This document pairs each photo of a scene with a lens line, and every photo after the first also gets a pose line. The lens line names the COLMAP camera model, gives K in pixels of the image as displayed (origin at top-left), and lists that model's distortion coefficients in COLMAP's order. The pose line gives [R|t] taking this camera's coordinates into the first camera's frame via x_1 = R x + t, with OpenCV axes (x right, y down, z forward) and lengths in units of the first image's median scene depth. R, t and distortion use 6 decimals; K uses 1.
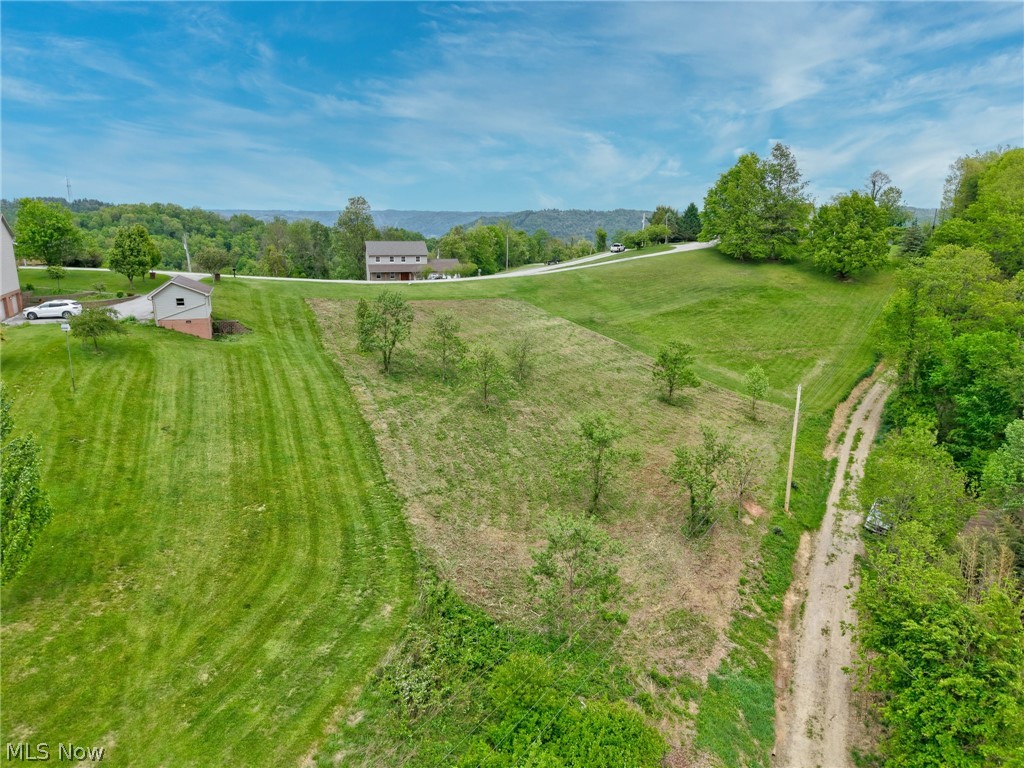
lens RADIAL K [[678.6, 0, 512.0], [0, 678.6, 384.0], [0, 0, 1]] dist [0.044993, -0.055000]
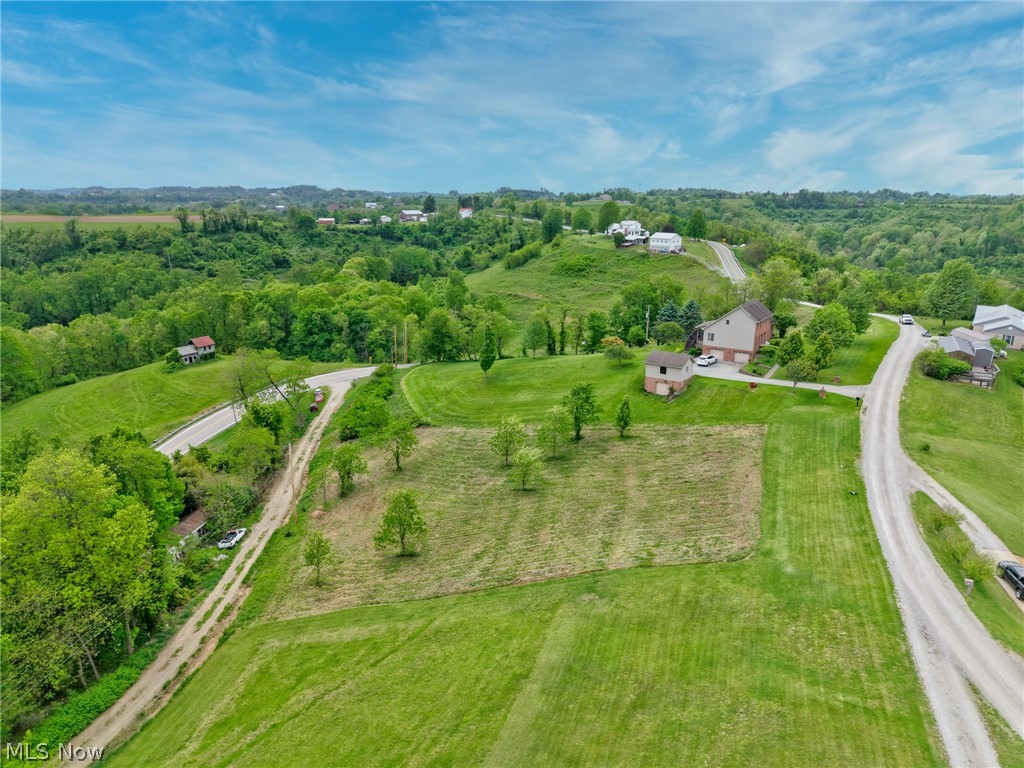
lens RADIAL K [[678.6, 0, 512.0], [0, 678.6, 384.0], [0, 0, 1]] dist [0.044993, -0.055000]
pose [[-0.822186, 0.142455, -0.551106, 0.861212], [-0.148281, 0.881150, 0.448986, -0.912685], [0.549567, 0.450868, -0.703345, 2.363940]]
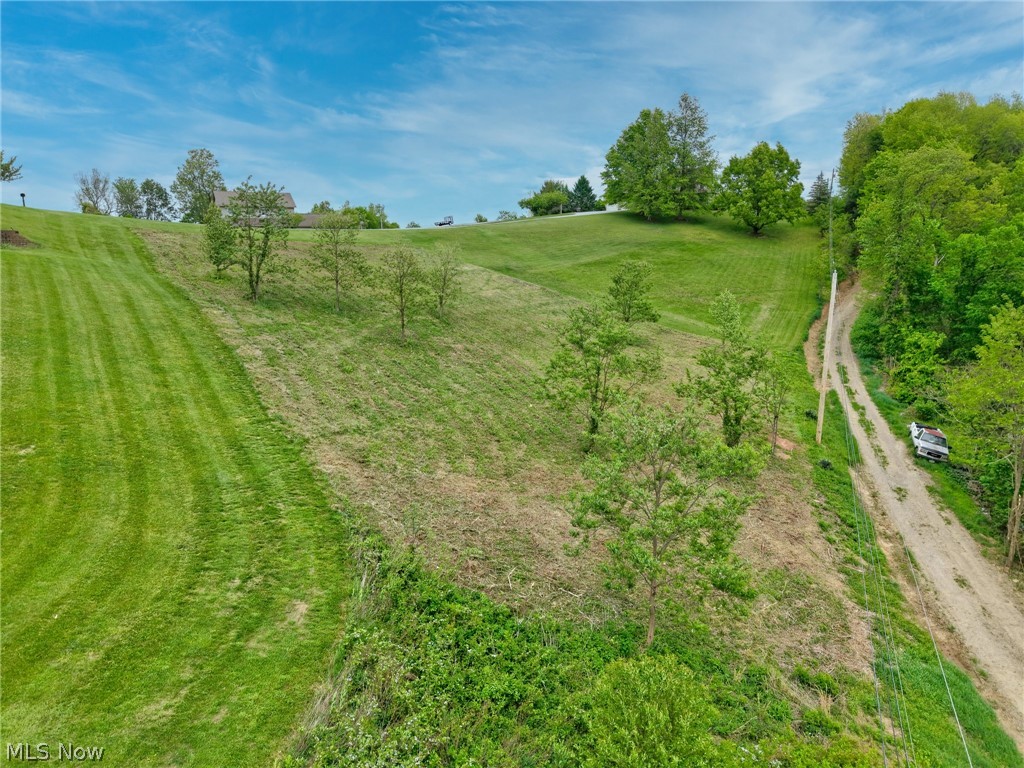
lens RADIAL K [[678.6, 0, 512.0], [0, 678.6, 384.0], [0, 0, 1]] dist [0.044993, -0.055000]
pose [[0.980038, -0.044161, 0.193841, -0.084376], [0.050289, 0.998375, -0.026806, 0.131602], [-0.192343, 0.036019, 0.980667, 0.337304]]
